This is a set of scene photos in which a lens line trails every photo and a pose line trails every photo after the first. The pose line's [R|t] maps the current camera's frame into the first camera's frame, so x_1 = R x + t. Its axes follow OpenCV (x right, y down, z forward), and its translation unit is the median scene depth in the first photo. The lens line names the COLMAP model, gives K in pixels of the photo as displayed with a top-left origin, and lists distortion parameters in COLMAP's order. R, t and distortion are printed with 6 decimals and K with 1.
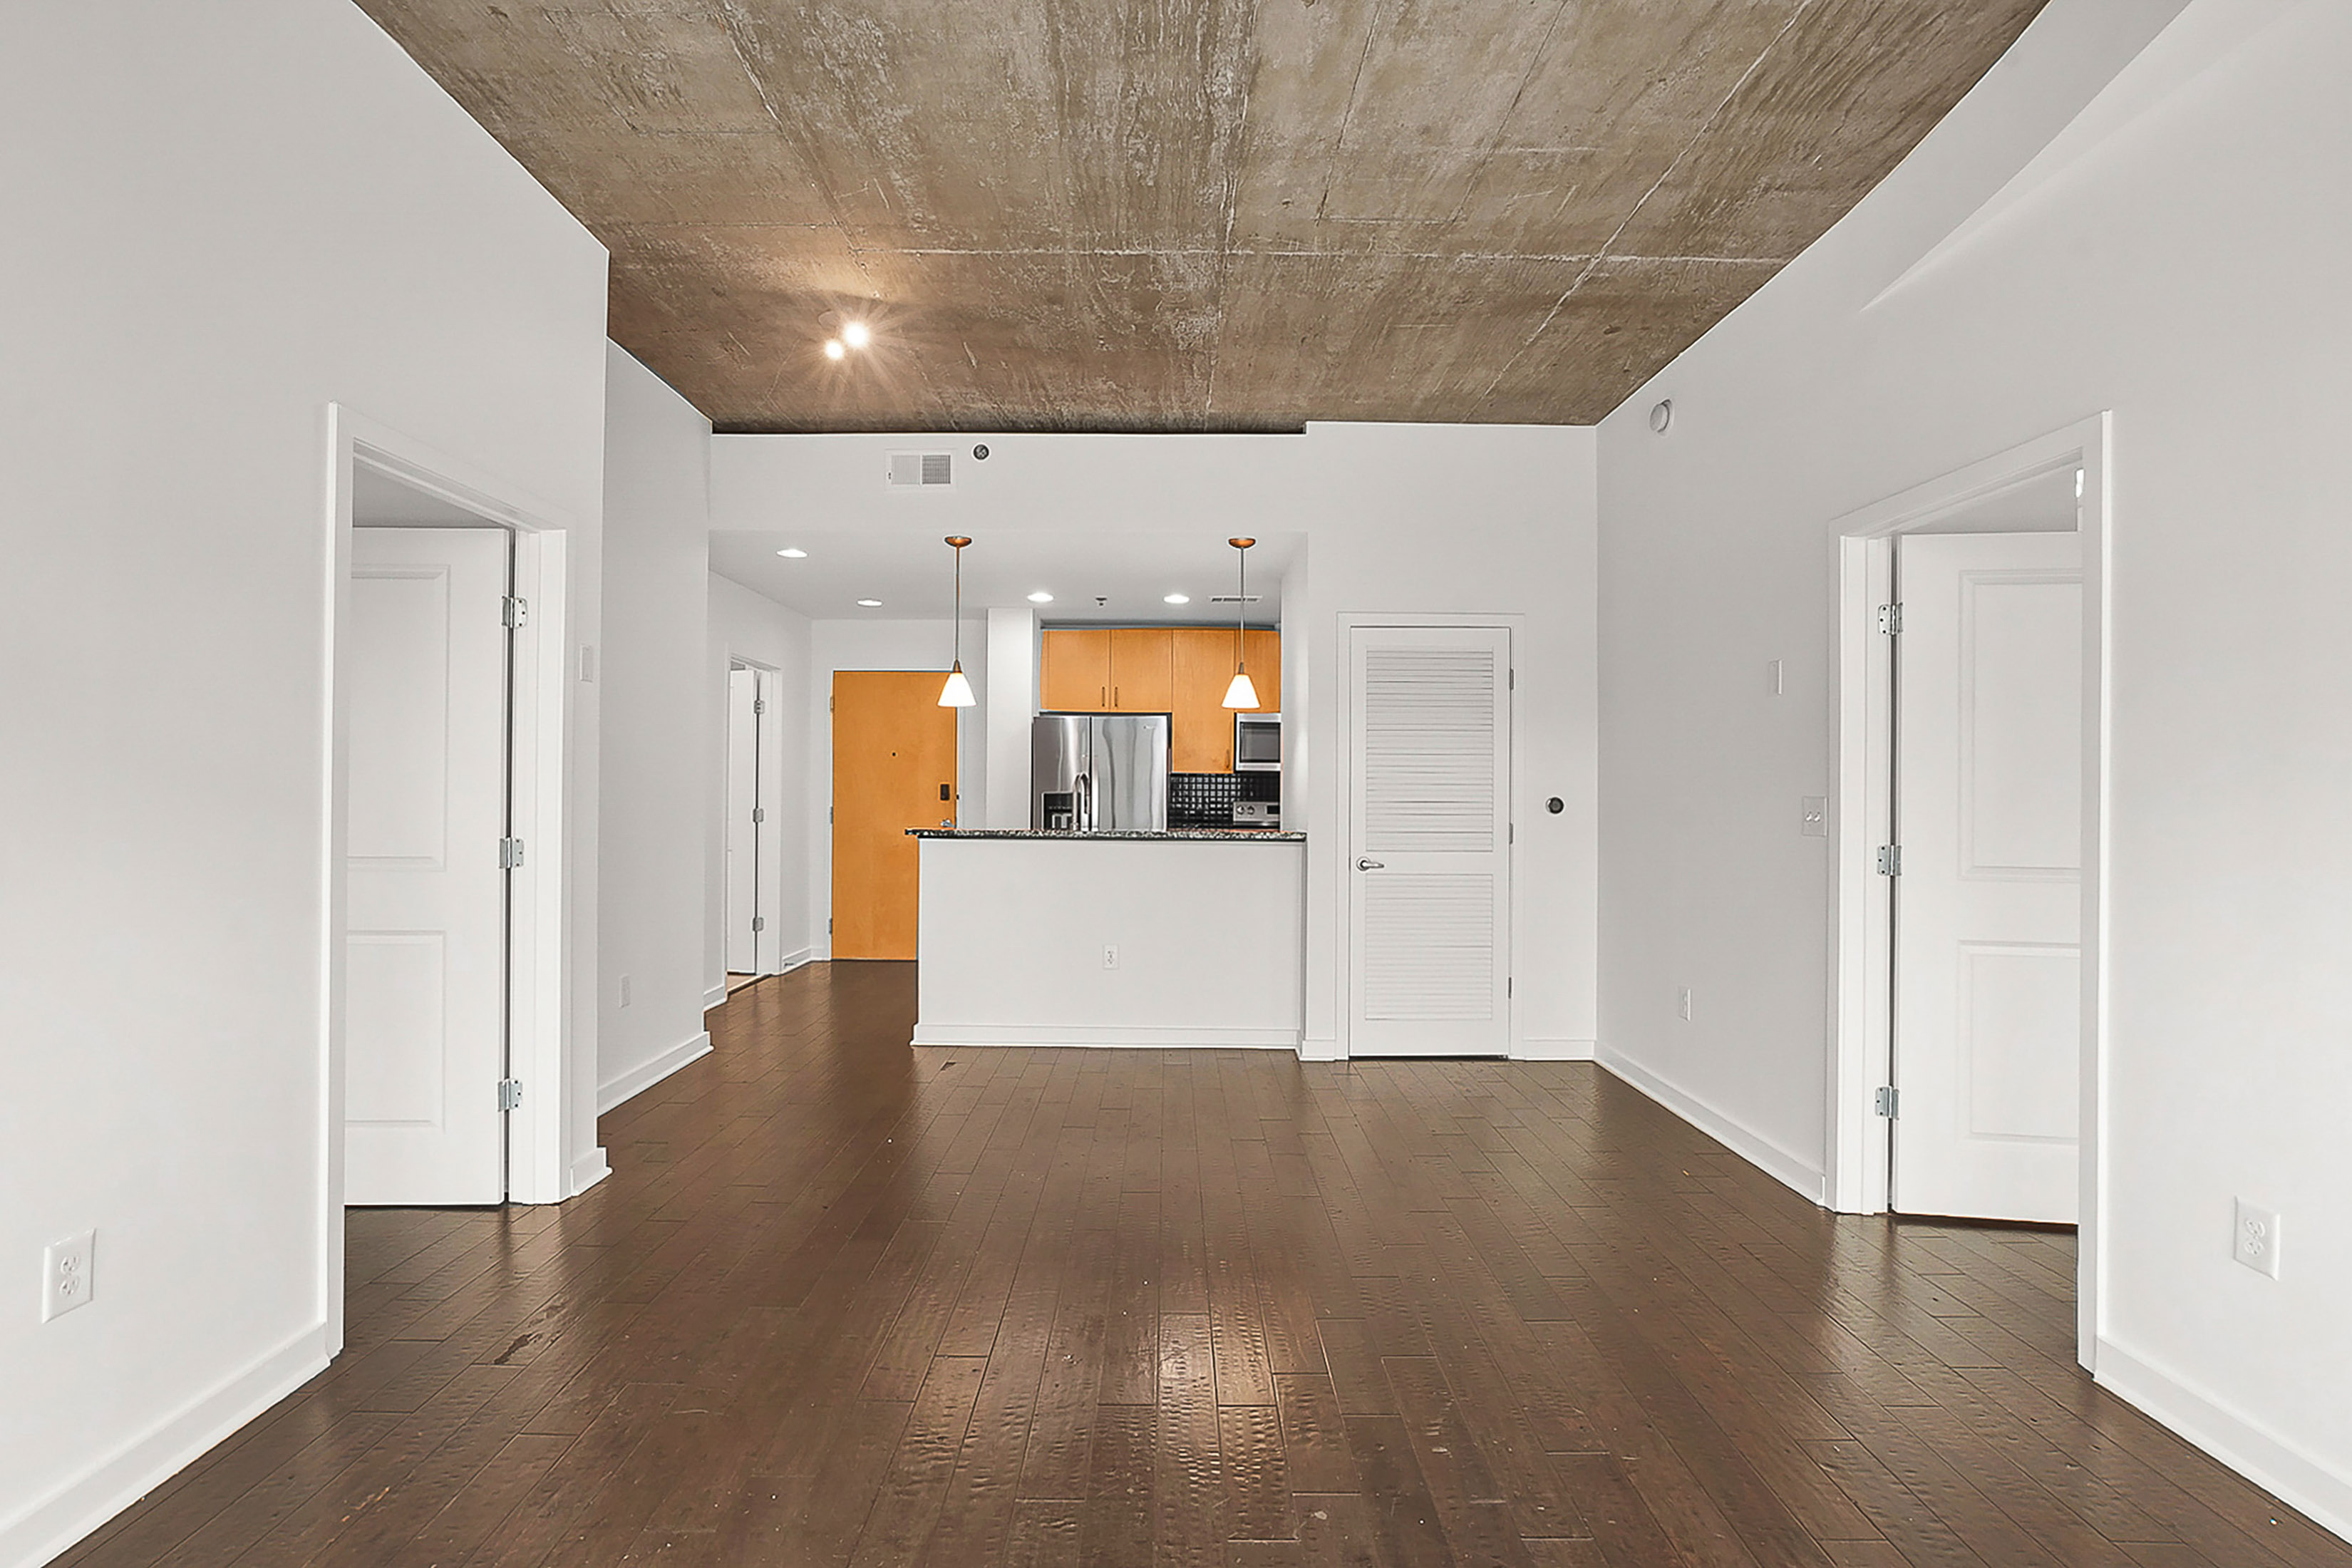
lens RADIAL K [[1102.0, 0, 1152.6], [0, 1102.0, 776.8], [0, 0, 1]] dist [-0.037471, 0.020863]
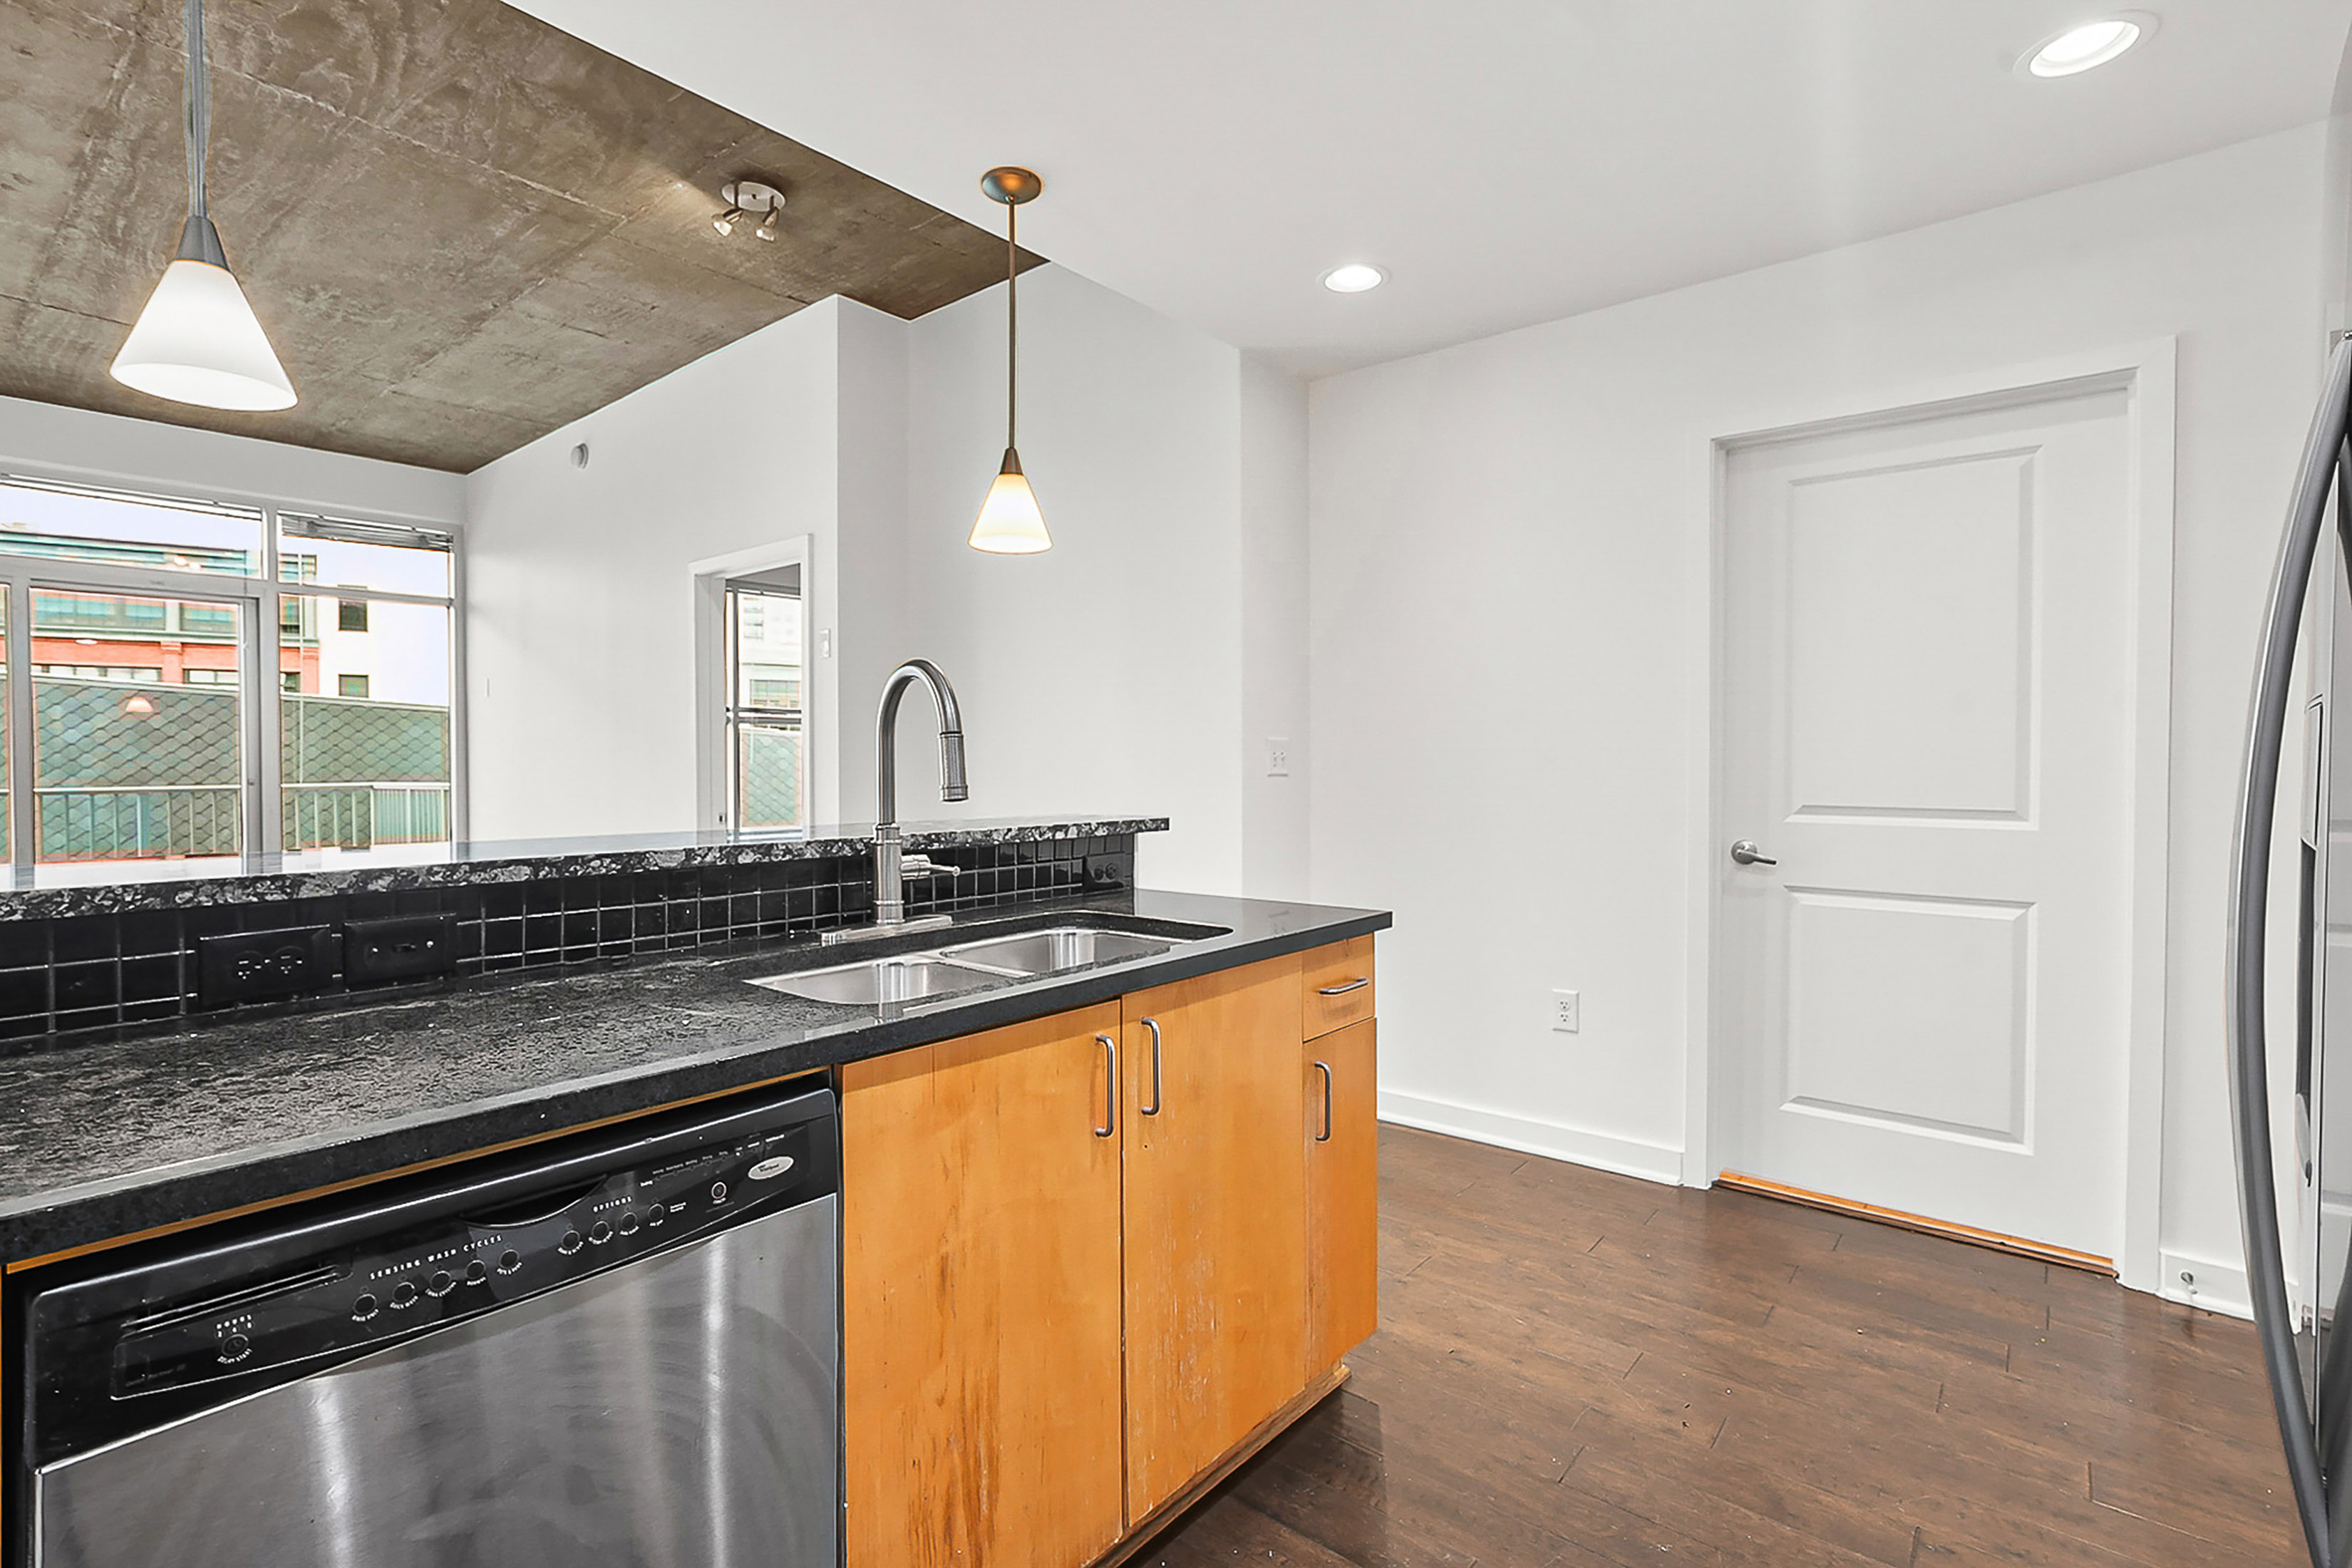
lens RADIAL K [[1102.0, 0, 1164.3], [0, 1102.0, 775.2], [0, 0, 1]] dist [-0.037471, 0.020863]
pose [[-0.629229, 0.005227, -0.777202, 0.134290], [0.006925, 0.999975, 0.001119, 0.029302], [0.777189, -0.004678, -0.629250, 1.311879]]
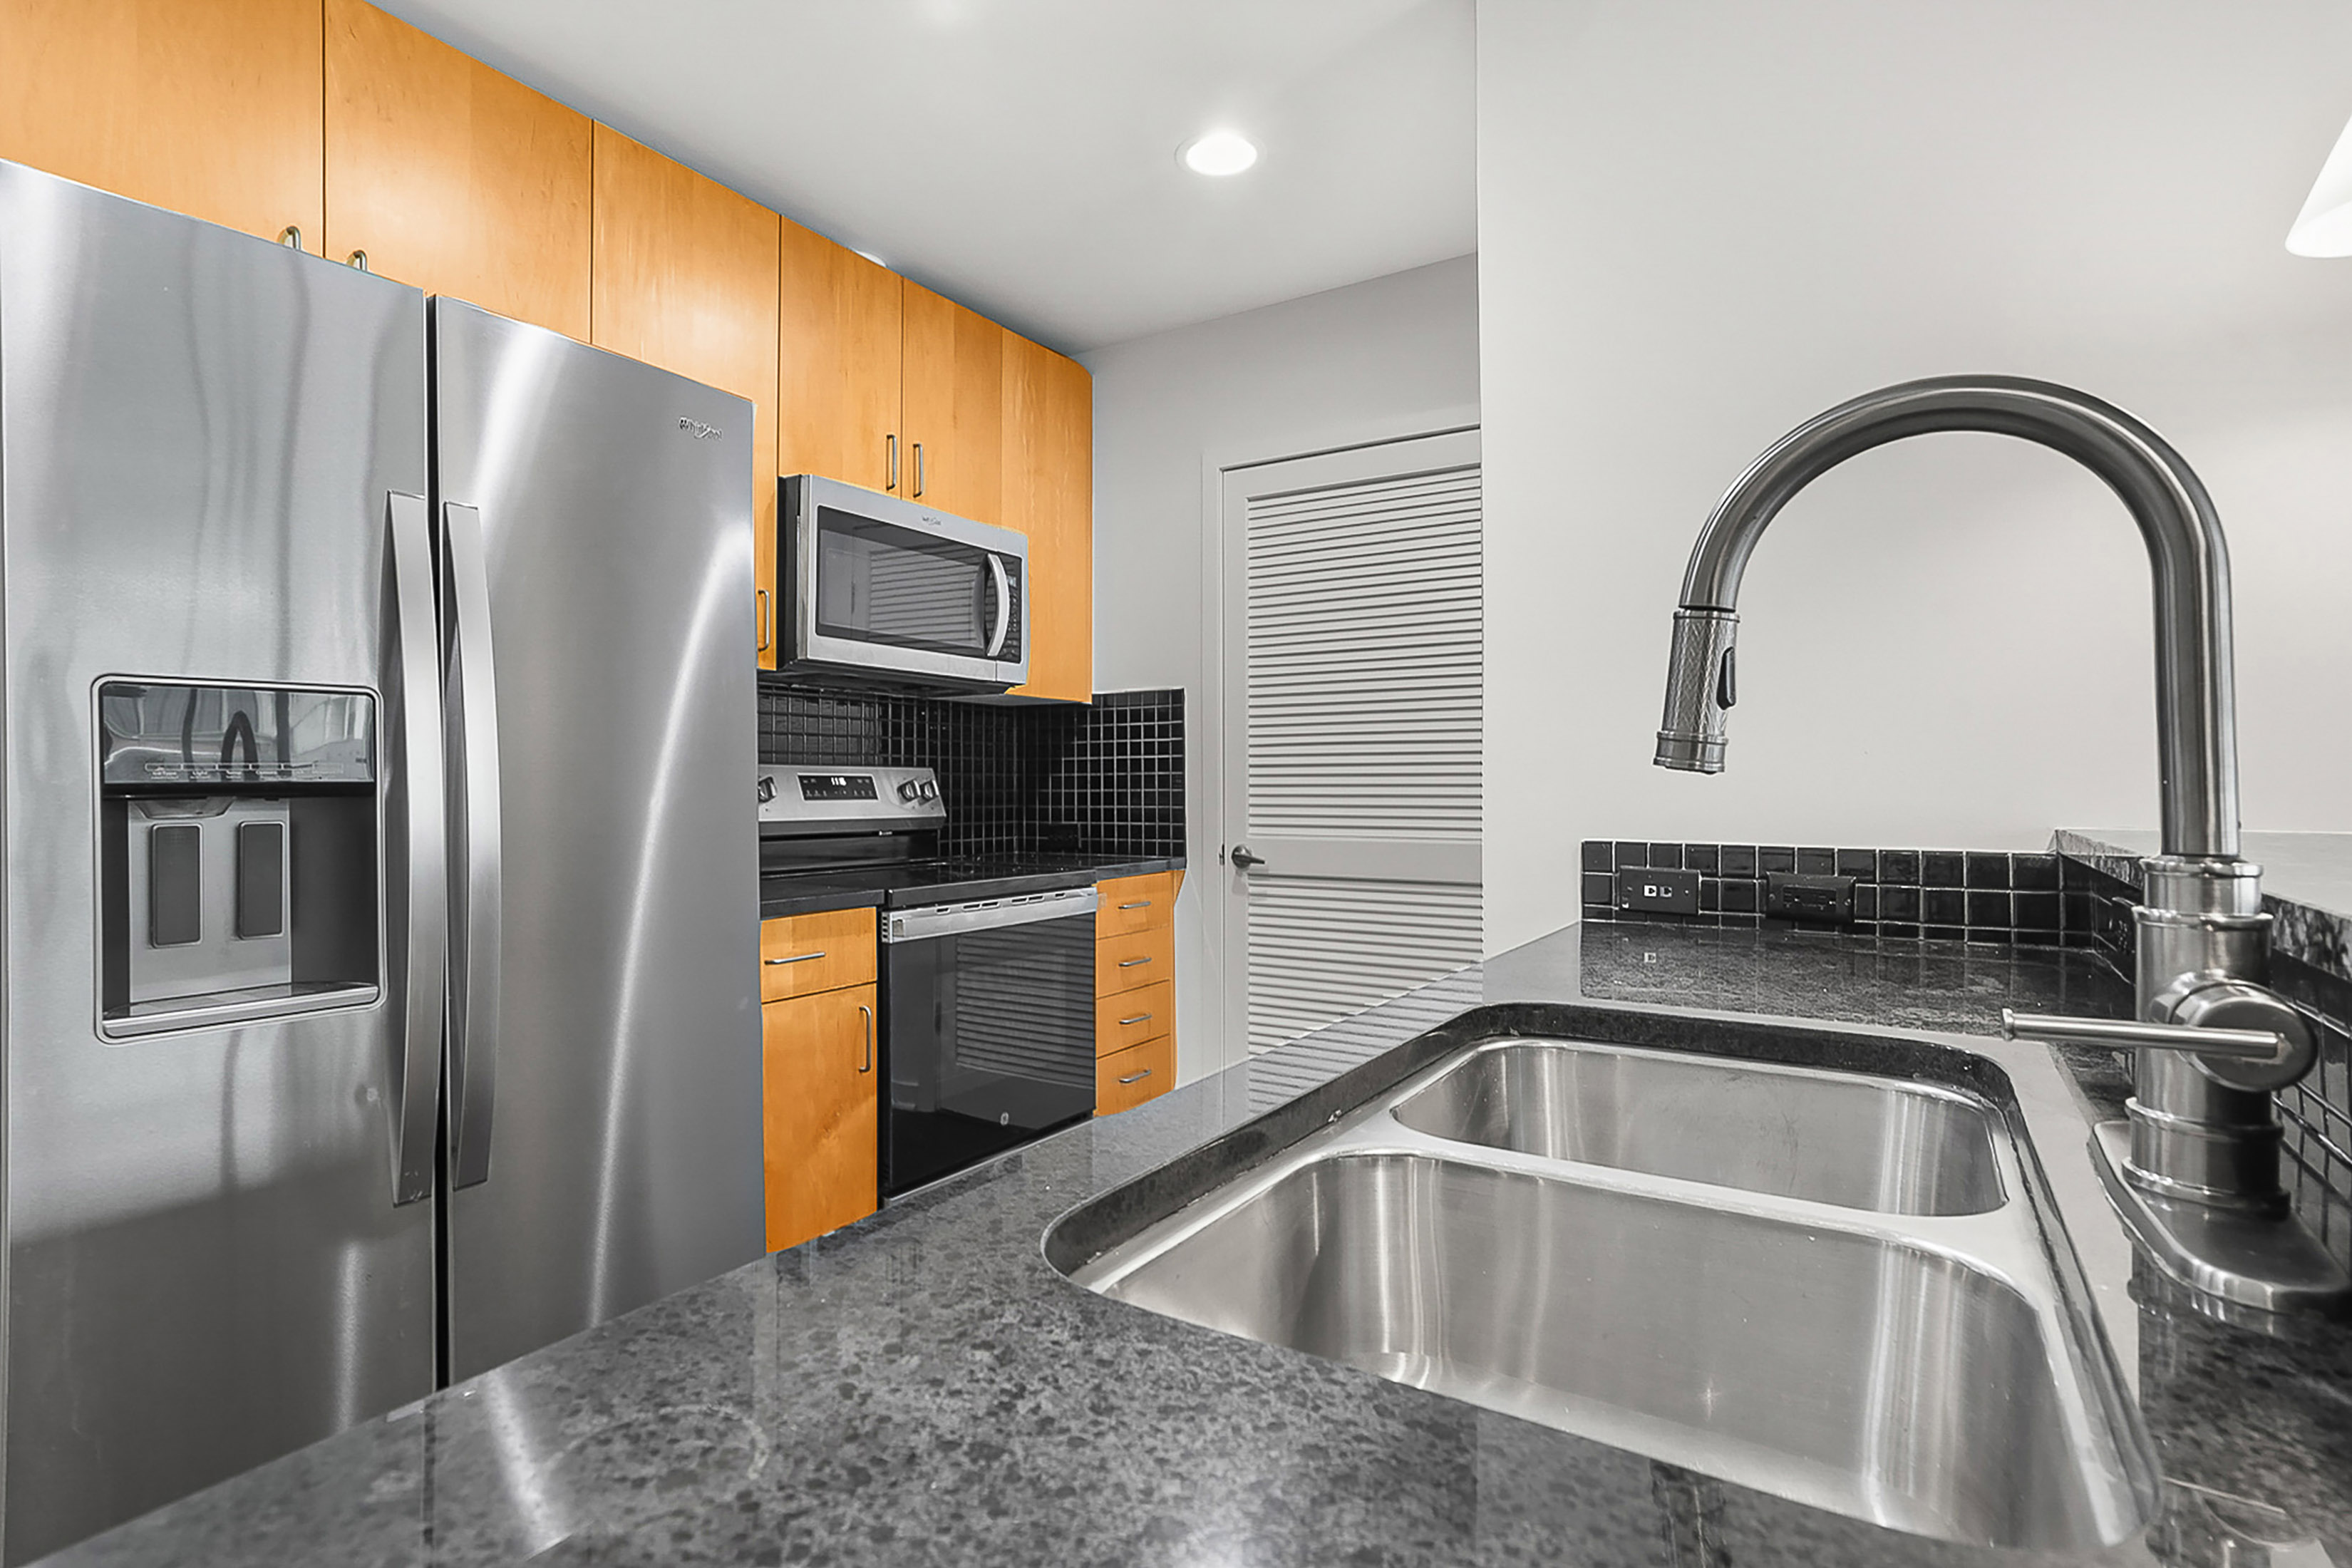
lens RADIAL K [[1156.5, 0, 1181.2], [0, 1156.5, 771.4], [0, 0, 1]] dist [-0.017501, 0.015860]
pose [[0.520989, 0.002729, 0.853559, -0.212697], [-0.004720, 0.999989, -0.000317, 0.036684], [-0.853551, -0.003864, 0.520996, 1.058638]]
